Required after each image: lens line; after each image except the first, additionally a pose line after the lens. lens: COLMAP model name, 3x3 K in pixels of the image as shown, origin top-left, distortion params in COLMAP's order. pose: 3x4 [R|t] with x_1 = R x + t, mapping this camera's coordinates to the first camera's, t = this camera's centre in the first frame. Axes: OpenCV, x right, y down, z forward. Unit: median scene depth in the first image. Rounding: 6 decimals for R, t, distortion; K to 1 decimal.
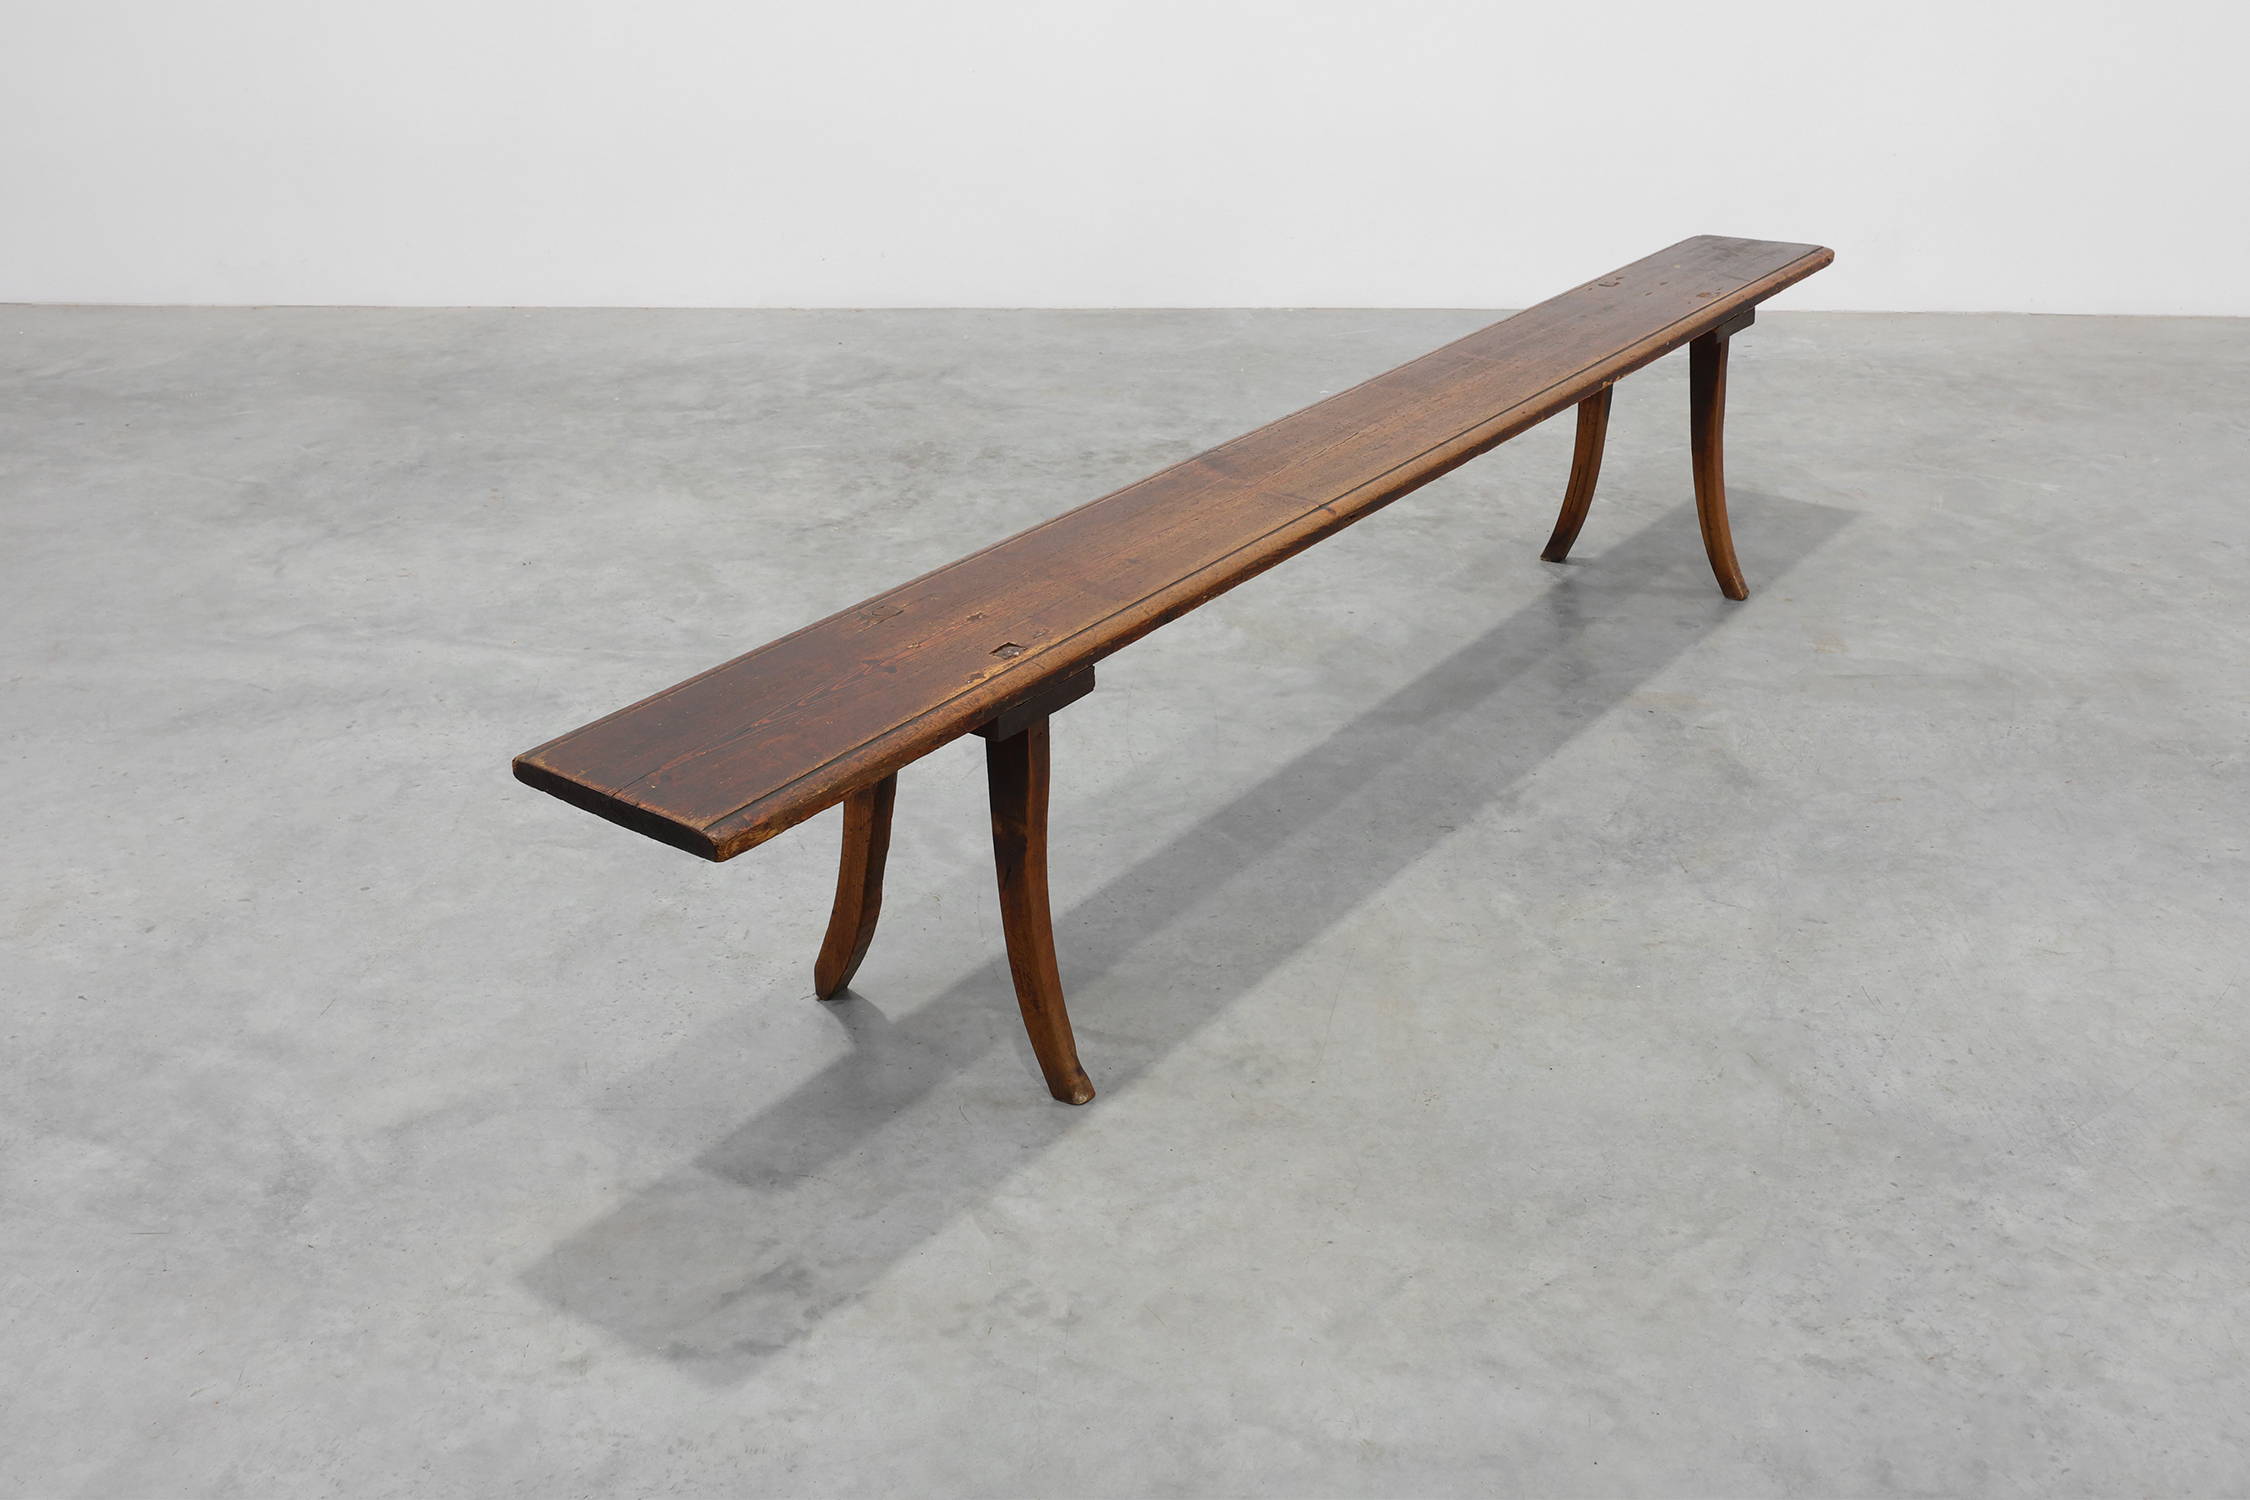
lens RADIAL K [[2006.9, 0, 1125.0], [0, 2006.9, 750.0], [0, 0, 1]] dist [-0.003411, 0.005080]
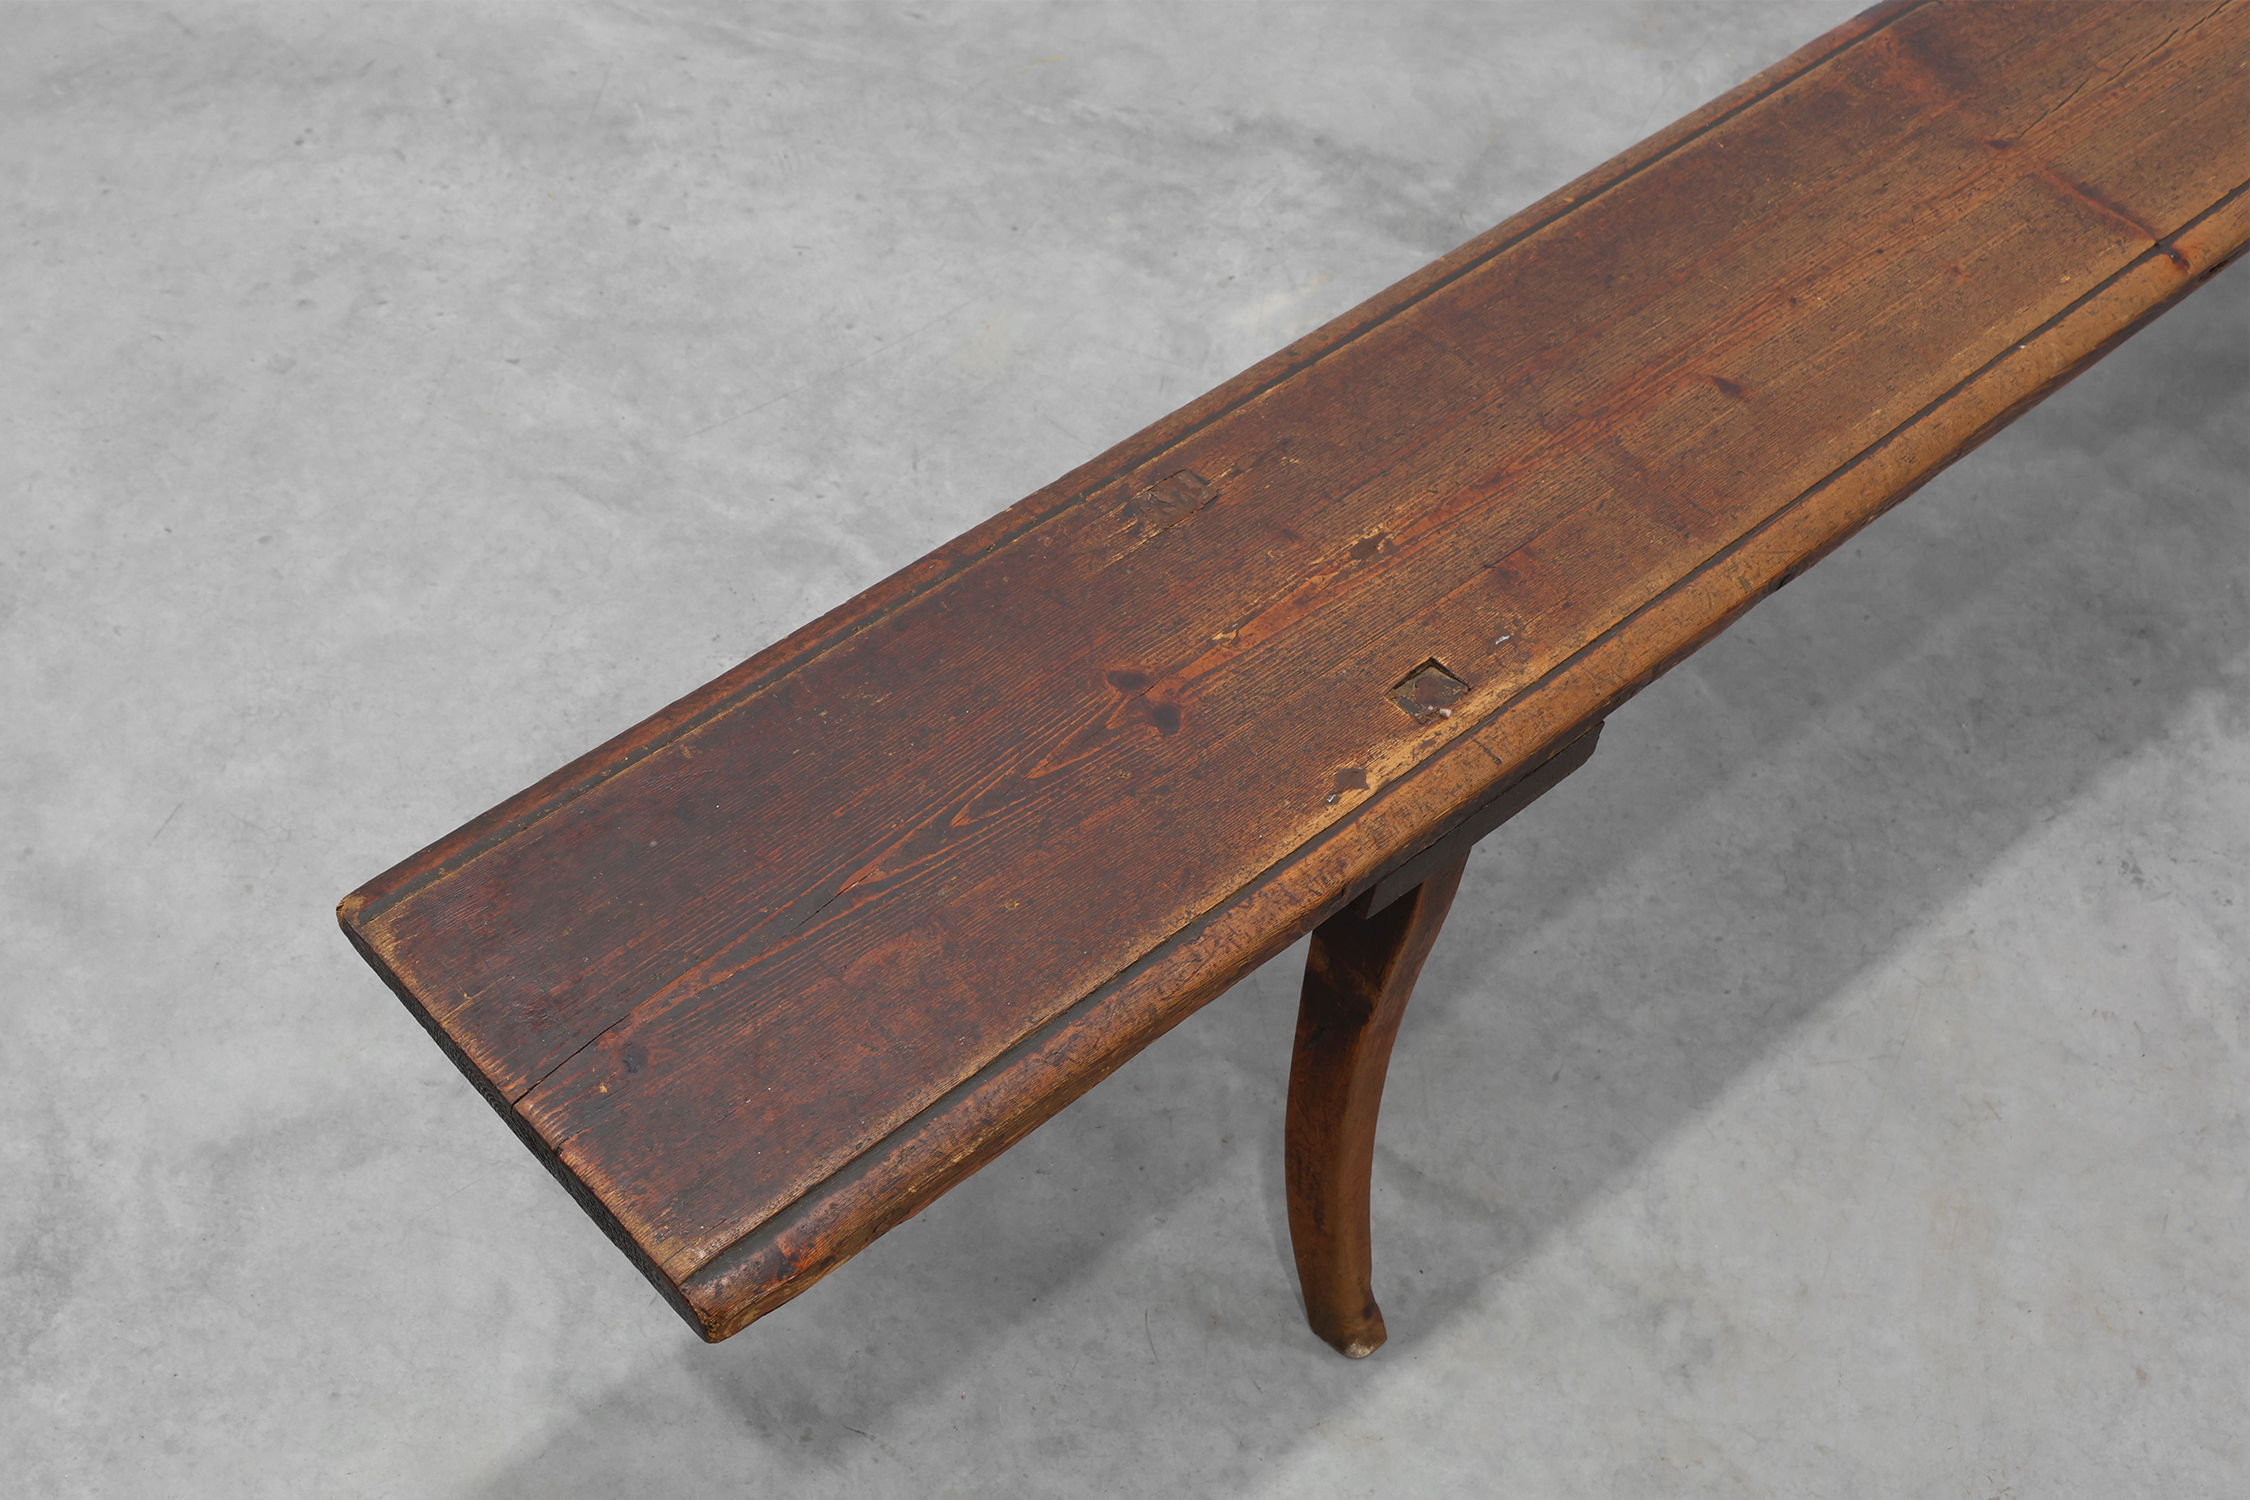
lens RADIAL K [[2101.2, 0, 911.1], [0, 2101.2, 706.1], [0, 0, 1]] dist [-0.003311, 0.005439]
pose [[0.966324, 0.214569, -0.142047, -0.094071], [-0.128124, 0.879909, 0.457541, -0.227814], [0.223163, -0.423934, 0.877769, 0.504596]]
